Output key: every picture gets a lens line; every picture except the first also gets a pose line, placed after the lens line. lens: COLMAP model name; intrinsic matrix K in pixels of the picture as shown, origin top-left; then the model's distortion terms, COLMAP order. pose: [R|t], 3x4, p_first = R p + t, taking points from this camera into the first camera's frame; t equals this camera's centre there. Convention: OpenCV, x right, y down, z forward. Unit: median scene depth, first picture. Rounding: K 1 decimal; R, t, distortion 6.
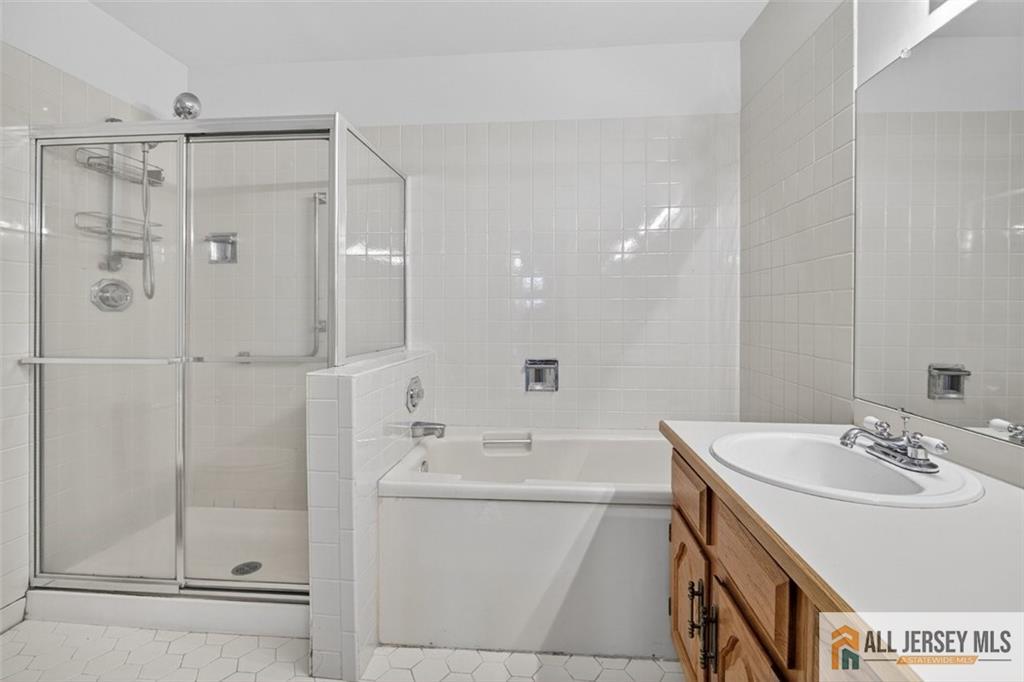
lens RADIAL K [[486.4, 0, 514.0], [0, 486.4, 312.6], [0, 0, 1]] dist [-0.000685, -0.000710]
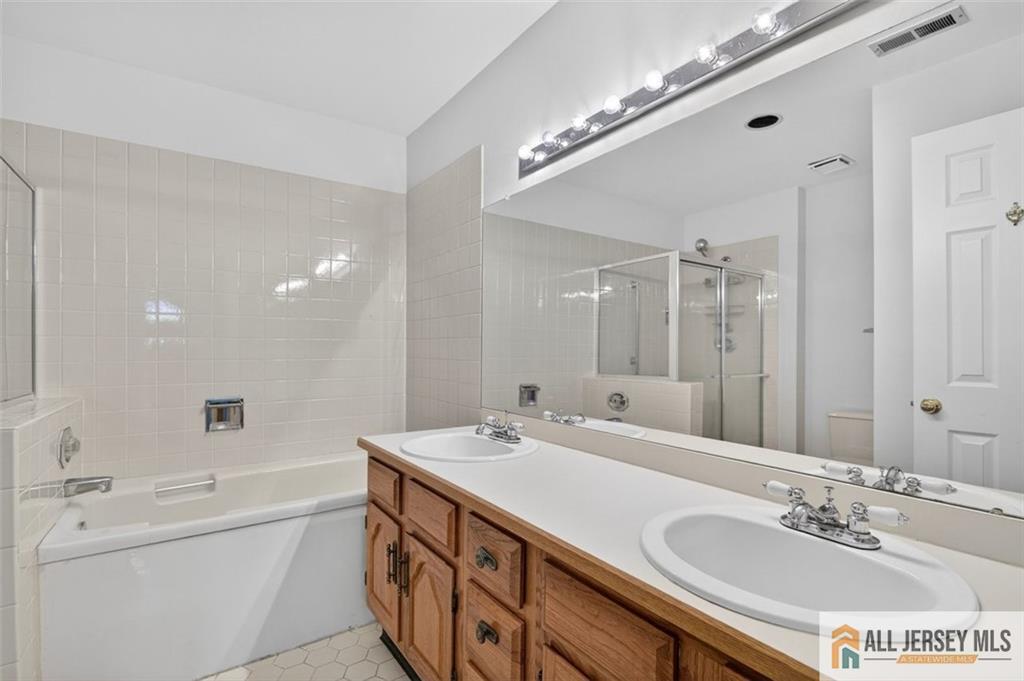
lens RADIAL K [[477.3, 0, 516.4], [0, 477.3, 333.9], [0, 0, 1]] dist [-0.000479, -0.000676]
pose [[0.768948, 0.017822, 0.639063, -0.180093], [0.001017, 0.999576, -0.029099, -0.013076], [-0.639311, 0.023026, 0.768604, -0.232913]]
